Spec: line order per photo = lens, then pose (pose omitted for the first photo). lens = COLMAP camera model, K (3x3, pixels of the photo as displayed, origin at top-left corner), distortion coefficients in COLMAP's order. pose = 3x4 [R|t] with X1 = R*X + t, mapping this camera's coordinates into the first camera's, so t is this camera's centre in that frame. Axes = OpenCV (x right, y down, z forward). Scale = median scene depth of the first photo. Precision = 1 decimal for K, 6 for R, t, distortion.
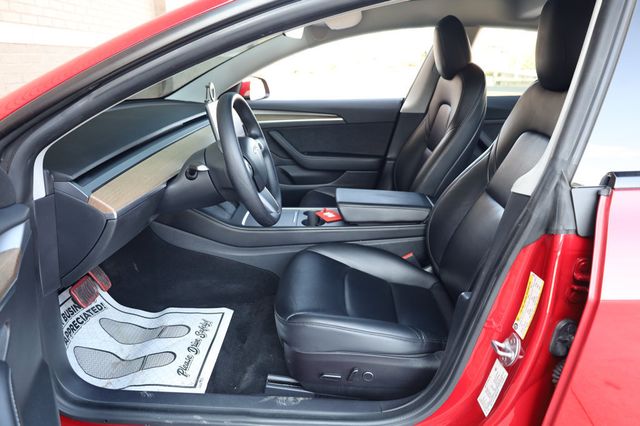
lens RADIAL K [[451.2, 0, 313.2], [0, 451.2, 213.8], [0, 0, 1]] dist [0.011662, -0.003127]
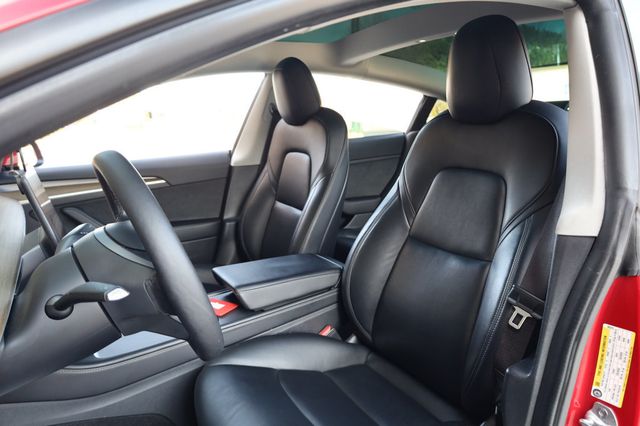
lens RADIAL K [[451.2, 0, 324.9], [0, 451.2, 214.3], [0, 0, 1]] dist [0.011662, -0.003127]
pose [[0.834602, -0.150975, 0.529761, -0.146290], [0.210633, 0.976091, -0.053664, -0.053441], [-0.508993, 0.156373, 0.846448, 0.198111]]
